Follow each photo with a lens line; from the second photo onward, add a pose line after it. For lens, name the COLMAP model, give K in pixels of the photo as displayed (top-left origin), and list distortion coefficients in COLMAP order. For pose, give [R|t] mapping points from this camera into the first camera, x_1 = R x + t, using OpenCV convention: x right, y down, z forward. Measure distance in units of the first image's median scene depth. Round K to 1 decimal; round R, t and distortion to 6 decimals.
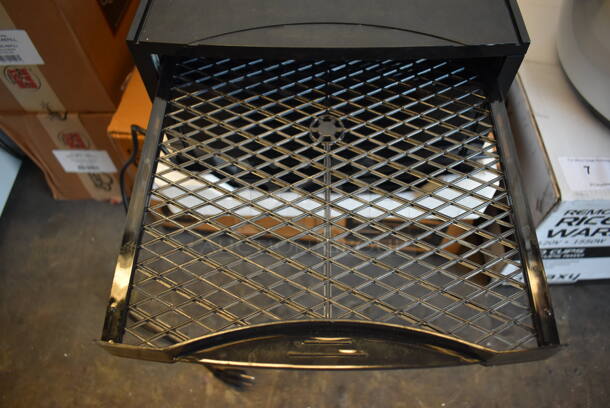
lens RADIAL K [[466.4, 0, 305.5], [0, 466.4, 198.4], [0, 0, 1]] dist [-0.096283, 0.013501]
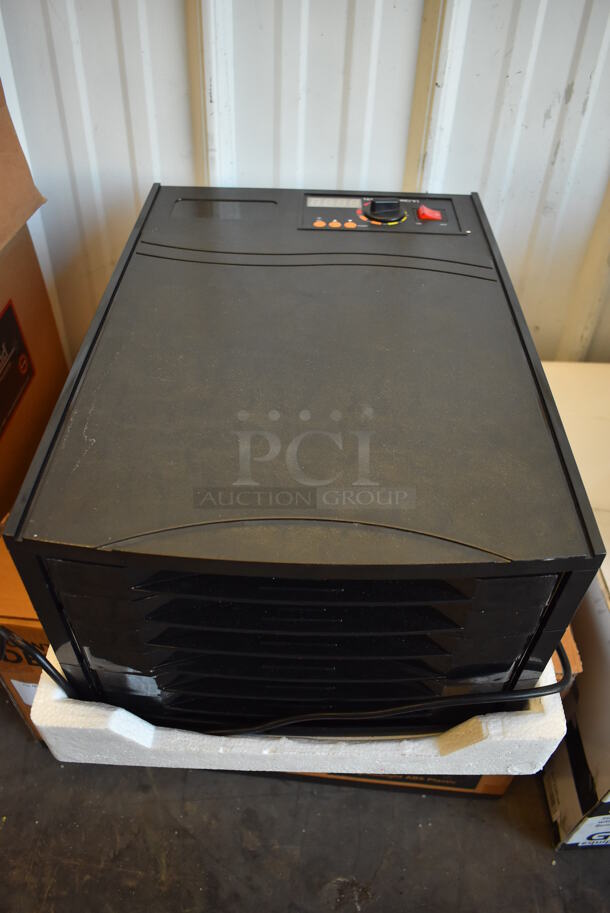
lens RADIAL K [[698.0, 0, 306.5], [0, 698.0, 455.0], [0, 0, 1]] dist [-0.096283, 0.013501]
pose [[0.998395, 0.024228, 0.051181, -0.004974], [-0.011084, 0.969974, -0.242955, -0.127975], [-0.055530, 0.241998, 0.968686, -0.005982]]
